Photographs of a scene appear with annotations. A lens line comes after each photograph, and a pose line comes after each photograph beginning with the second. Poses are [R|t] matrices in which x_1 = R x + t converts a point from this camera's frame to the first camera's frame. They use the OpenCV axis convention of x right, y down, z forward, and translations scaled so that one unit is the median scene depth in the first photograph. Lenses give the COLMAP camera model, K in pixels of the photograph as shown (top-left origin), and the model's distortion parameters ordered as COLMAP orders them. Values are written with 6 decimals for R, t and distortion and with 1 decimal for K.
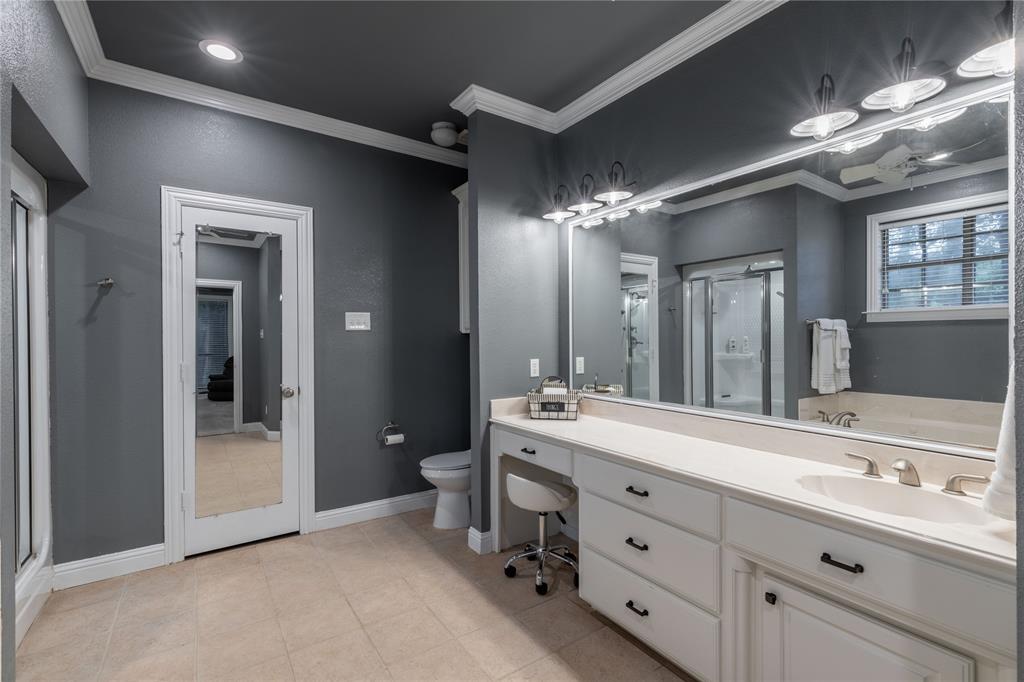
lens RADIAL K [[459.1, 0, 515.4], [0, 459.1, 339.3], [0, 0, 1]] dist [0.003562, 0.000609]
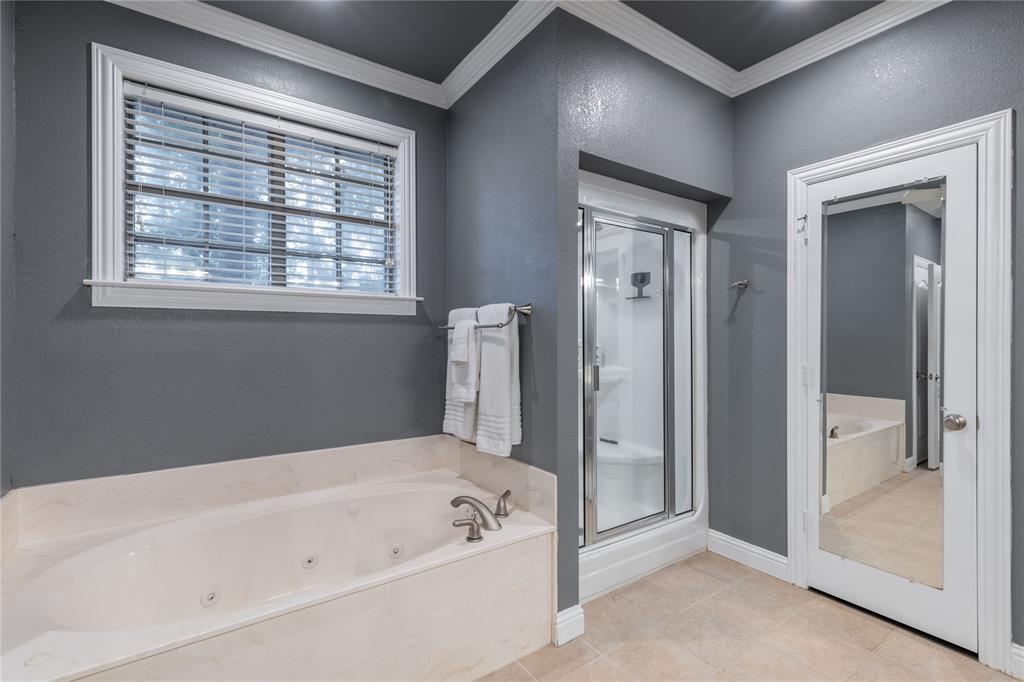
lens RADIAL K [[459.1, 0, 515.4], [0, 459.1, 339.3], [0, 0, 1]] dist [0.003562, 0.000609]
pose [[0.006894, 0.004050, -0.999968, 0.163132], [-0.006713, 0.999969, 0.004004, 0.004517], [0.999954, 0.006685, 0.006921, 0.471196]]
